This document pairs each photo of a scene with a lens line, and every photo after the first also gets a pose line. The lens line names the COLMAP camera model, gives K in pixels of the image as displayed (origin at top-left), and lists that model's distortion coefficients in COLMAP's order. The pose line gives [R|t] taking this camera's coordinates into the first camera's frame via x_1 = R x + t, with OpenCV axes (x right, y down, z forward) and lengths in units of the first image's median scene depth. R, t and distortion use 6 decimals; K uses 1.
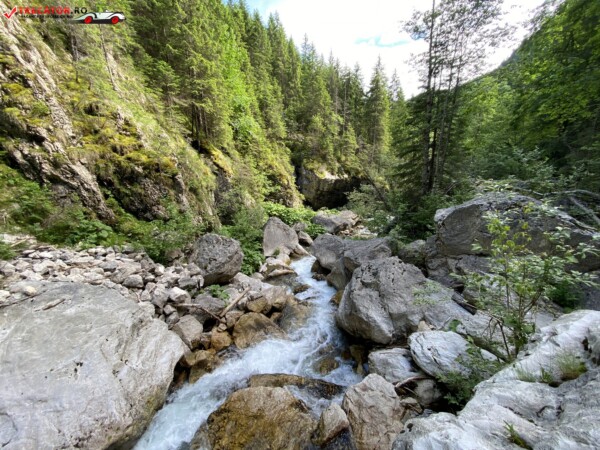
lens RADIAL K [[241.9, 0, 298.0], [0, 241.9, 224.9], [0, 0, 1]] dist [0.017644, -0.018962]
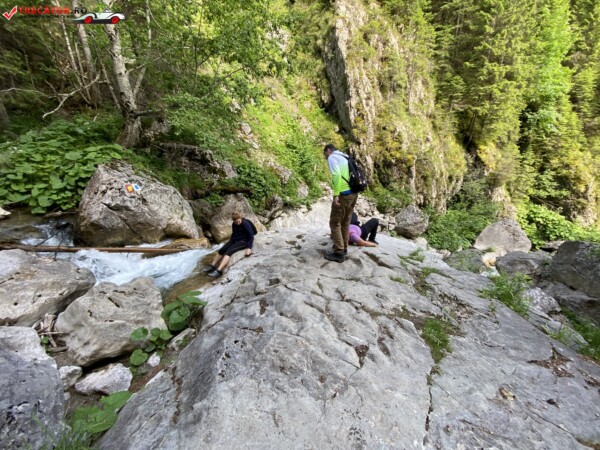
lens RADIAL K [[241.9, 0, 294.4], [0, 241.9, 228.5], [0, 0, 1]] dist [0.017644, -0.018962]
pose [[0.406027, 0.368430, -0.836302, 0.863231], [-0.270316, 0.922599, 0.275209, -0.067667], [0.872967, 0.114323, 0.474192, -0.526658]]
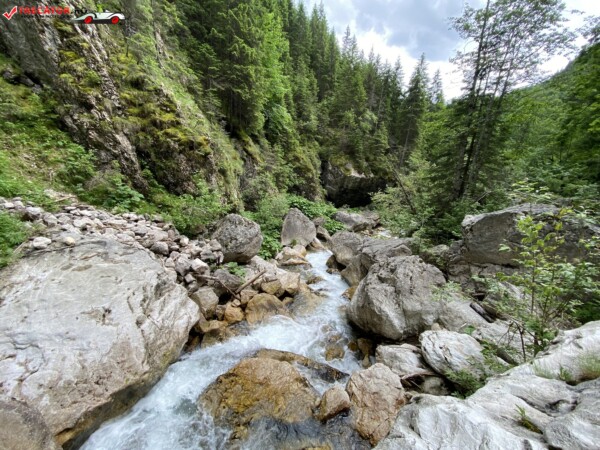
lens RADIAL K [[241.9, 0, 298.3], [0, 241.9, 225.3], [0, 0, 1]] dist [0.017644, -0.018962]
pose [[0.990201, 0.118310, -0.074199, -0.009644], [-0.116918, 0.992879, 0.022852, 0.032358], [0.076374, -0.013953, 0.996982, -0.010028]]
